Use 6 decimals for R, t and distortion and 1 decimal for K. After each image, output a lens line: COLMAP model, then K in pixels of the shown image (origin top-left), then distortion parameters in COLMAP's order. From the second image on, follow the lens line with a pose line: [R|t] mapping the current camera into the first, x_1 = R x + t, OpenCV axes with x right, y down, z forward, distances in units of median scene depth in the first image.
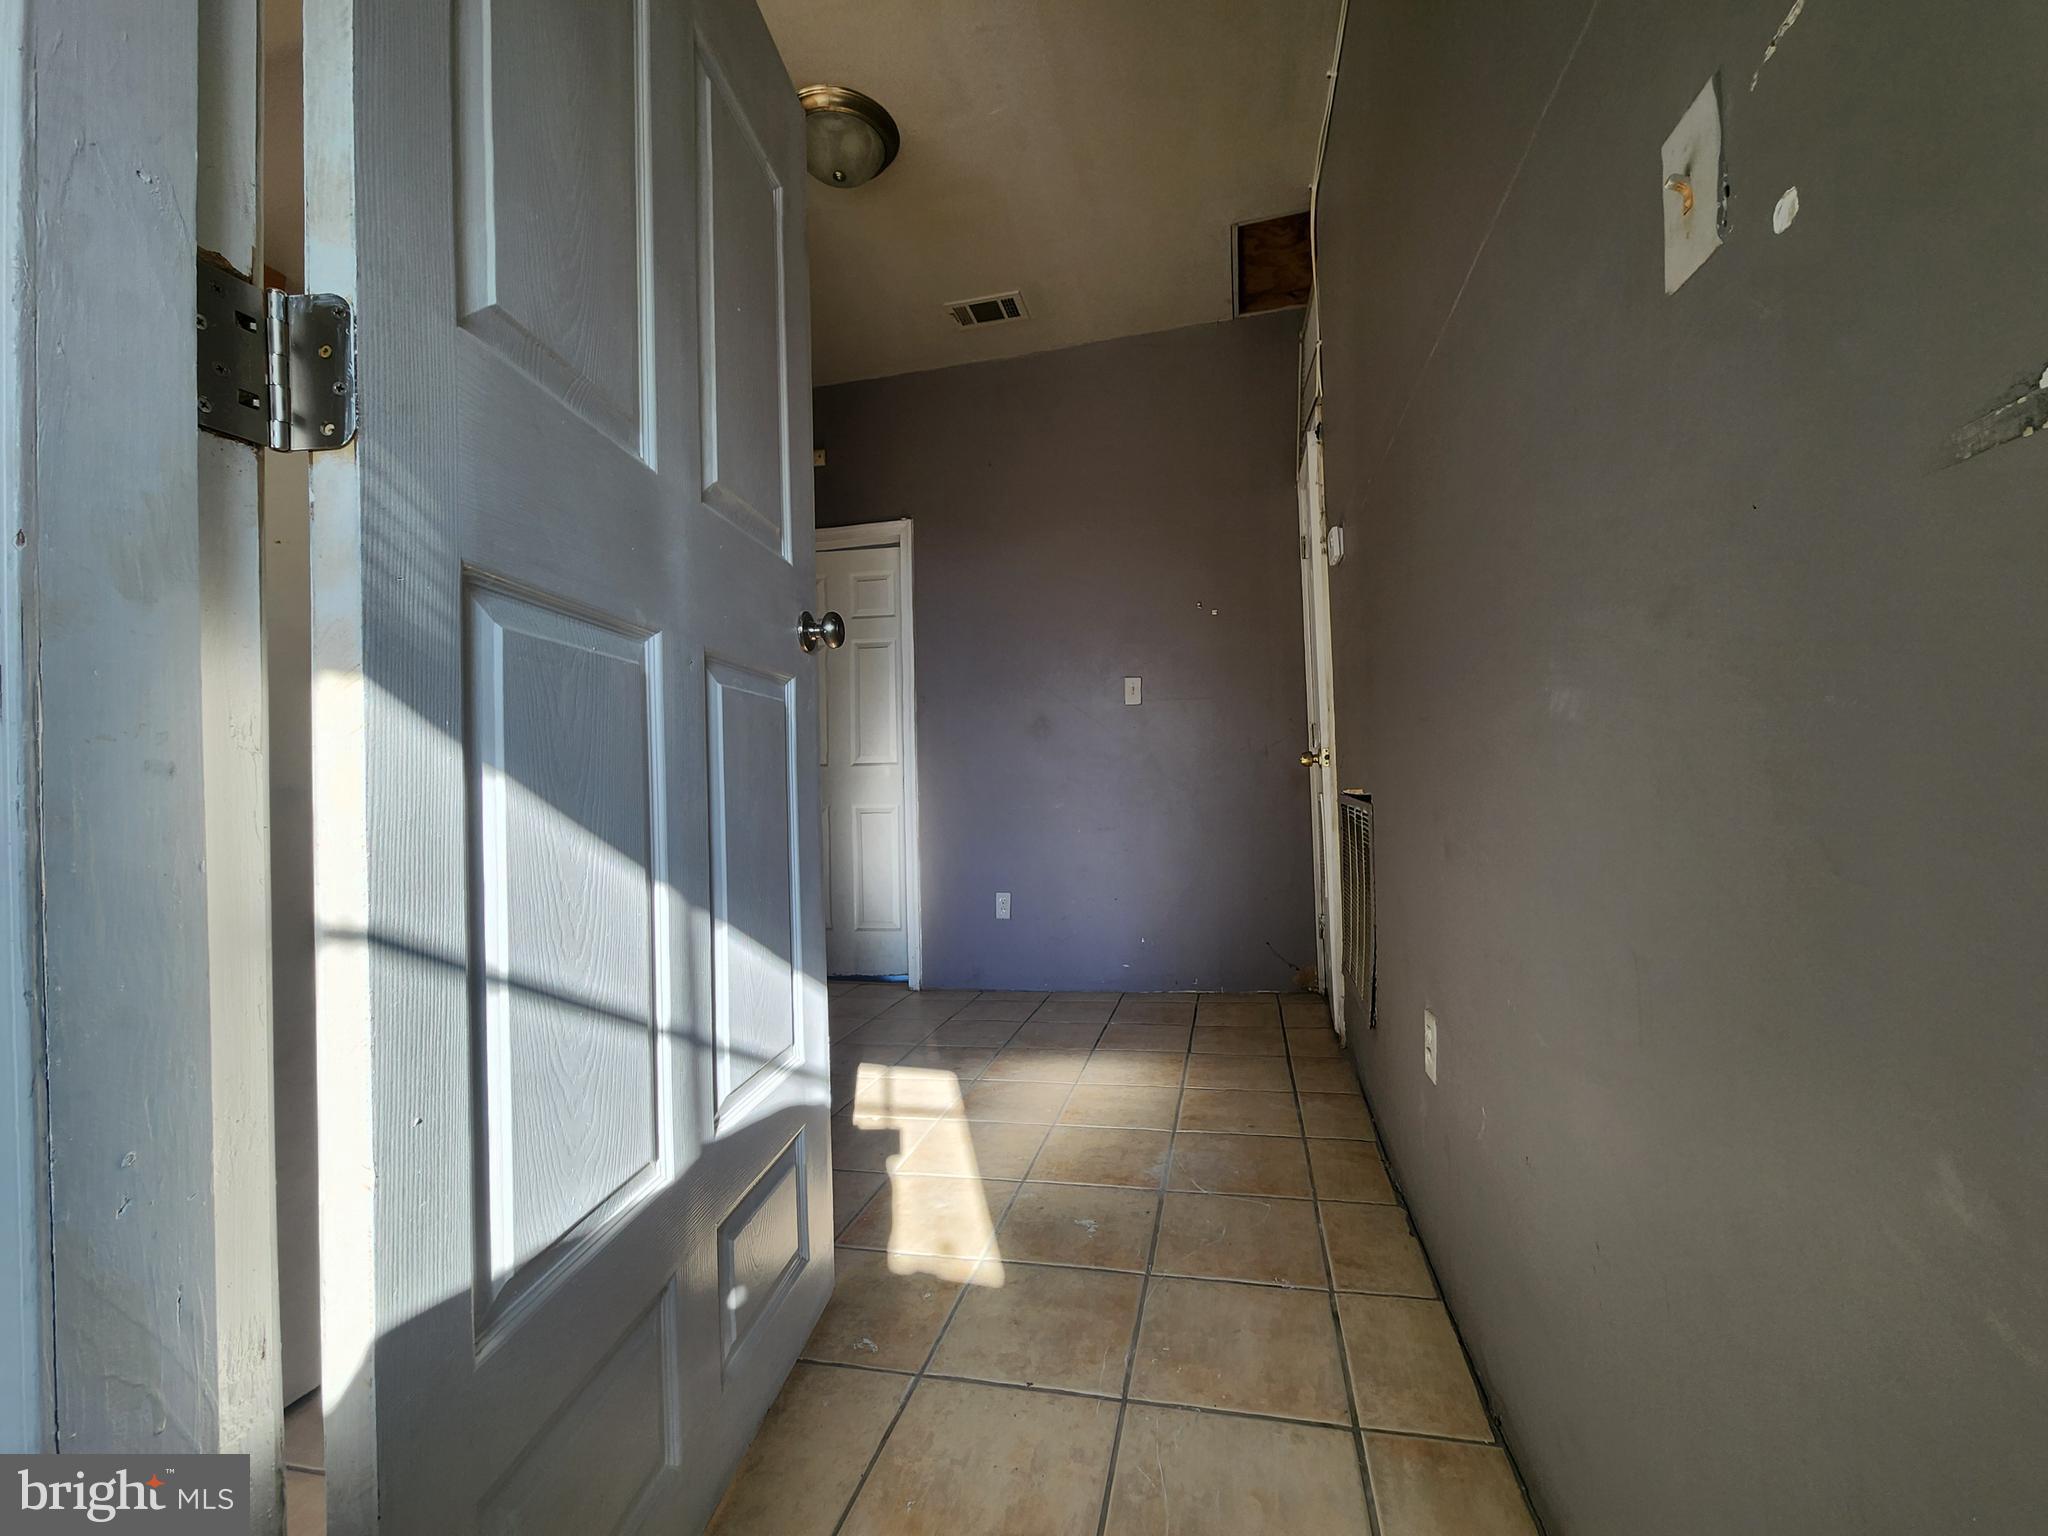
lens RADIAL K [[829.1, 0, 1031.8], [0, 829.1, 776.9], [0, 0, 1]] dist [-0.000623, -0.002903]
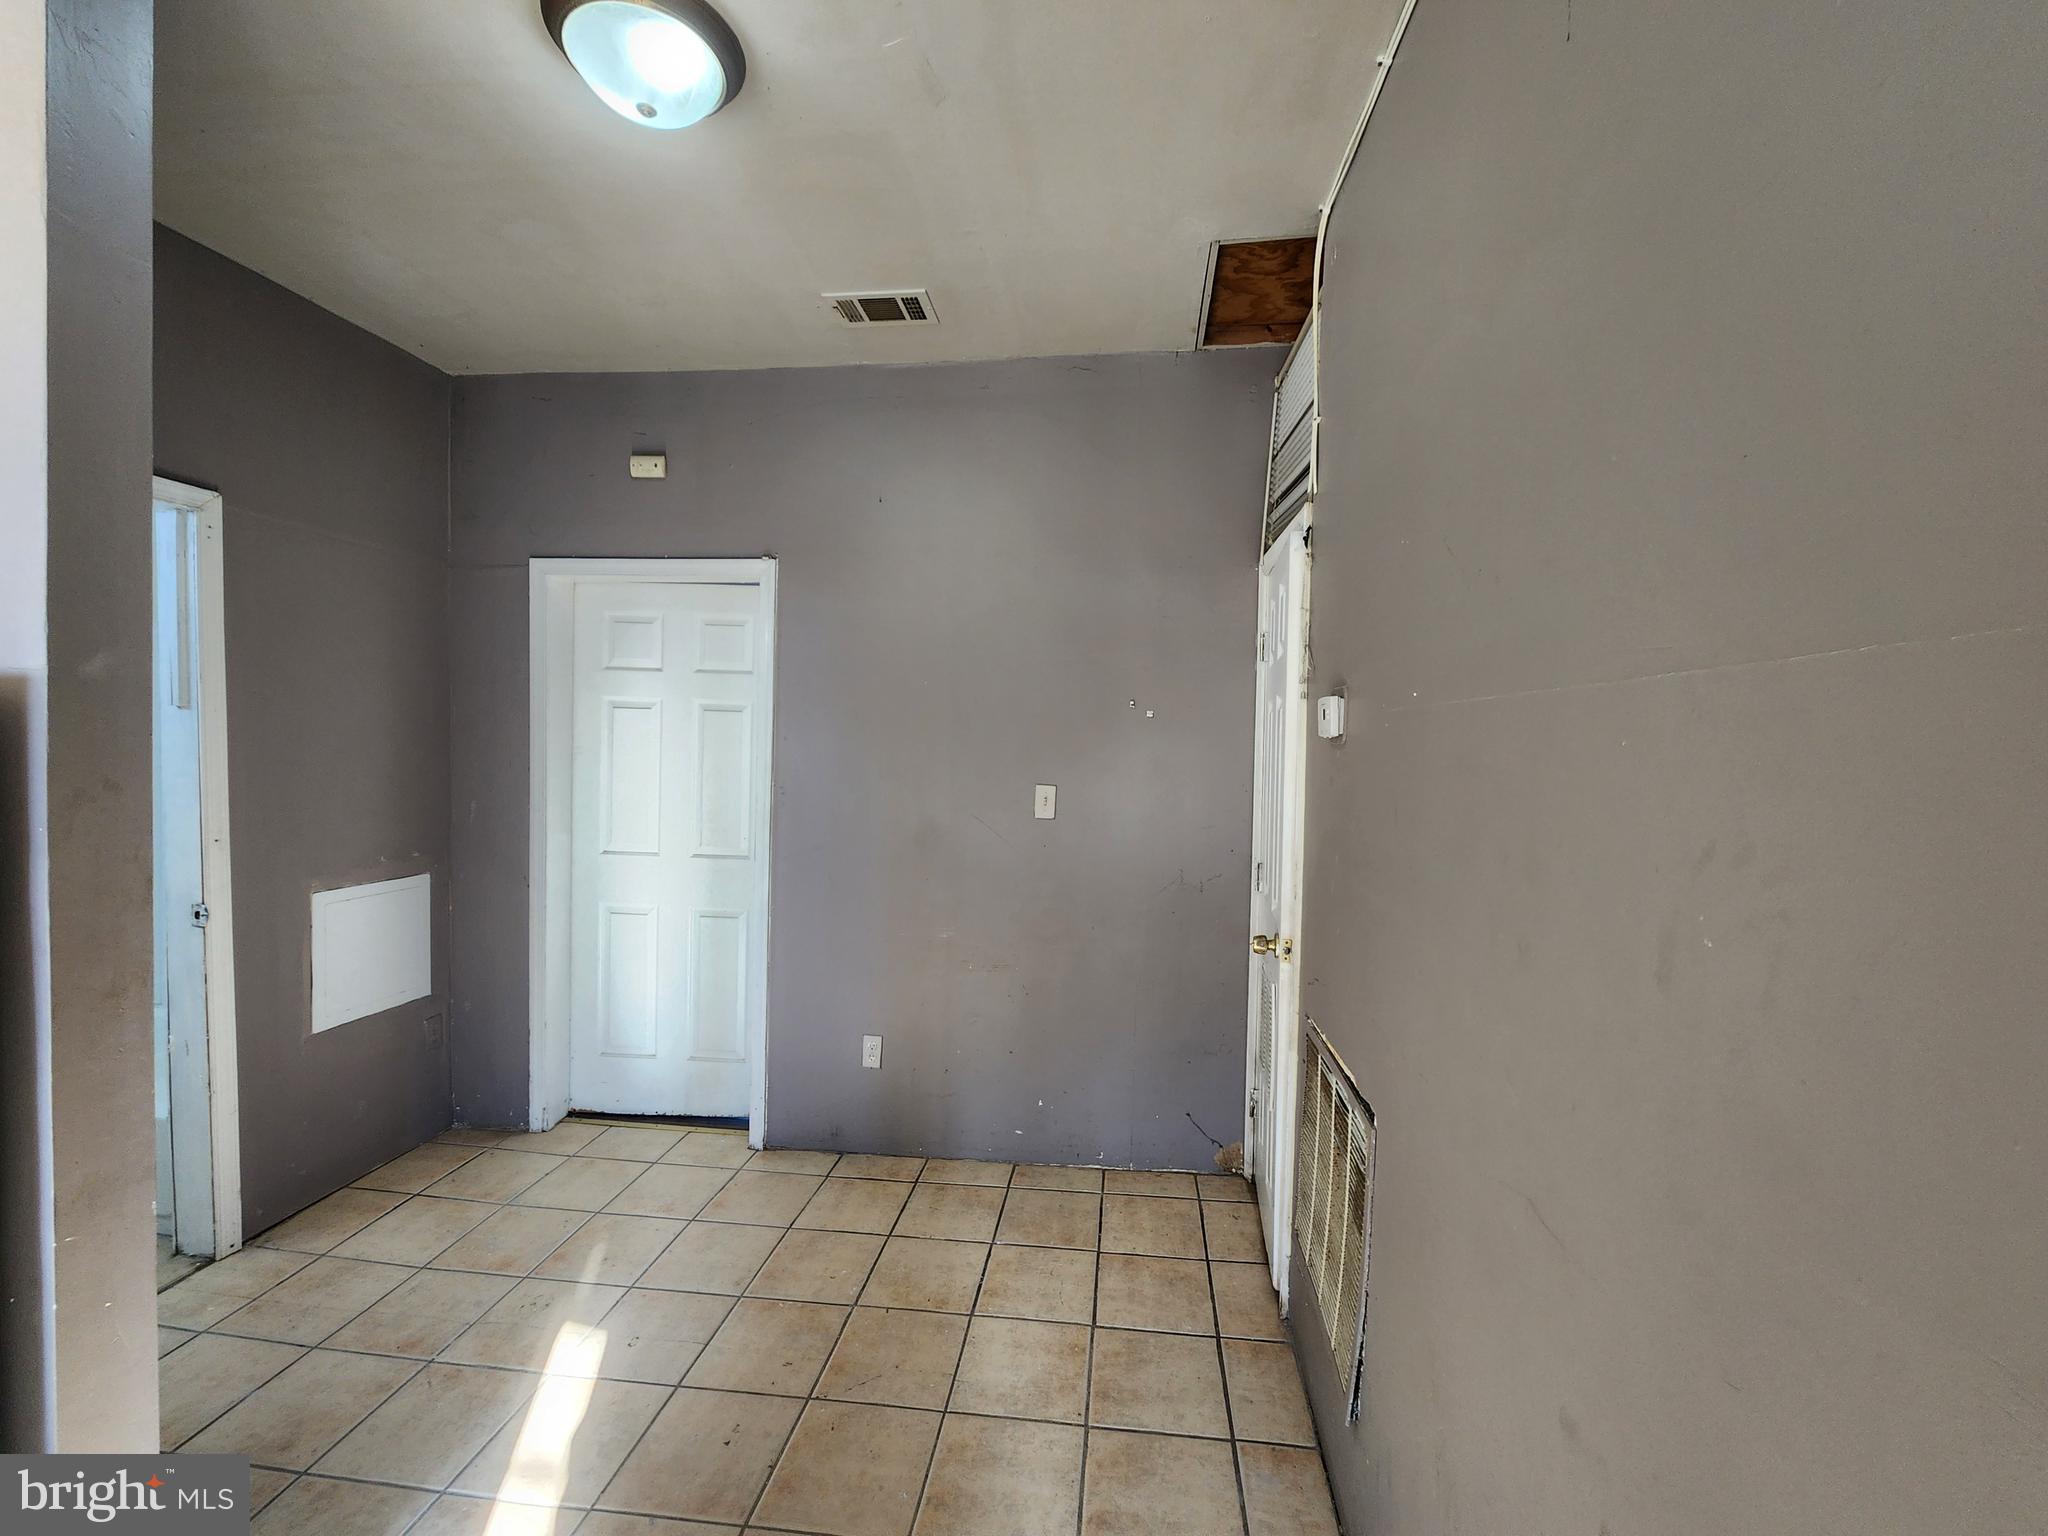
lens RADIAL K [[829.1, 0, 1030.4], [0, 829.1, 769.6], [0, 0, 1]] dist [-0.000623, -0.002903]
pose [[0.991345, 0.048921, 0.121829, 0.008009], [-0.054700, 0.997508, 0.044556, -0.185249], [-0.119346, -0.050834, 0.991551, 0.216889]]
